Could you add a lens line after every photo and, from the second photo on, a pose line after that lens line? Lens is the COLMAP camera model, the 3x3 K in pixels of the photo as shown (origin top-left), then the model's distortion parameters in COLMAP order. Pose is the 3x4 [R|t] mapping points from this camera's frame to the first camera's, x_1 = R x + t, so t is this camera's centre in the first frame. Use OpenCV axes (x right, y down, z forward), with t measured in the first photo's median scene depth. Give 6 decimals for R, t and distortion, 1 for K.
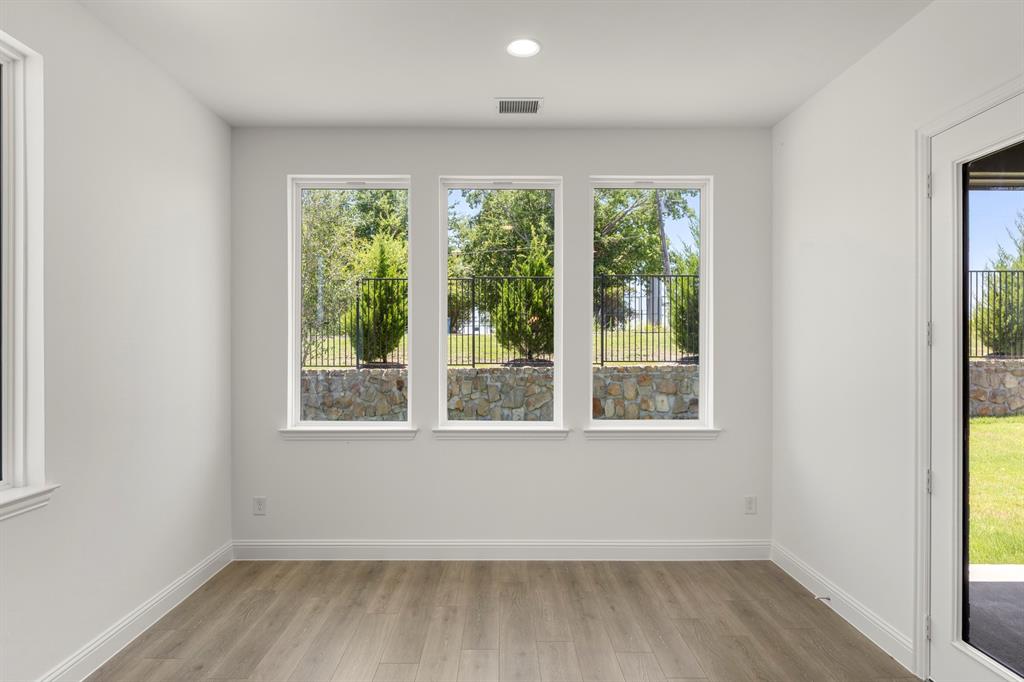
lens RADIAL K [[460.7, 0, 512.0], [0, 460.7, 341.0], [0, 0, 1]] dist [-0.025907, -0.000013]
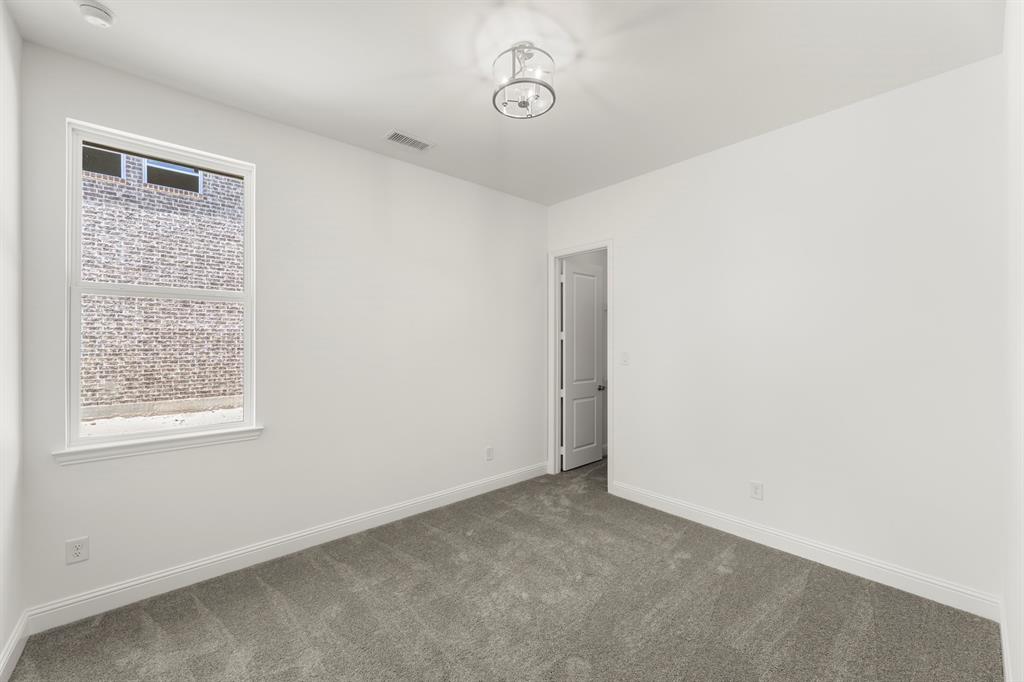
lens RADIAL K [[406.9, 0, 512.0], [0, 406.9, 341.0], [0, 0, 1]] dist [-0.000003, -0.000047]
pose [[0.762453, -0.006290, 0.647013, -0.355111], [-0.000547, 0.999946, 0.010366, 0.000875], [-0.647043, -0.008257, 0.762409, 0.004569]]
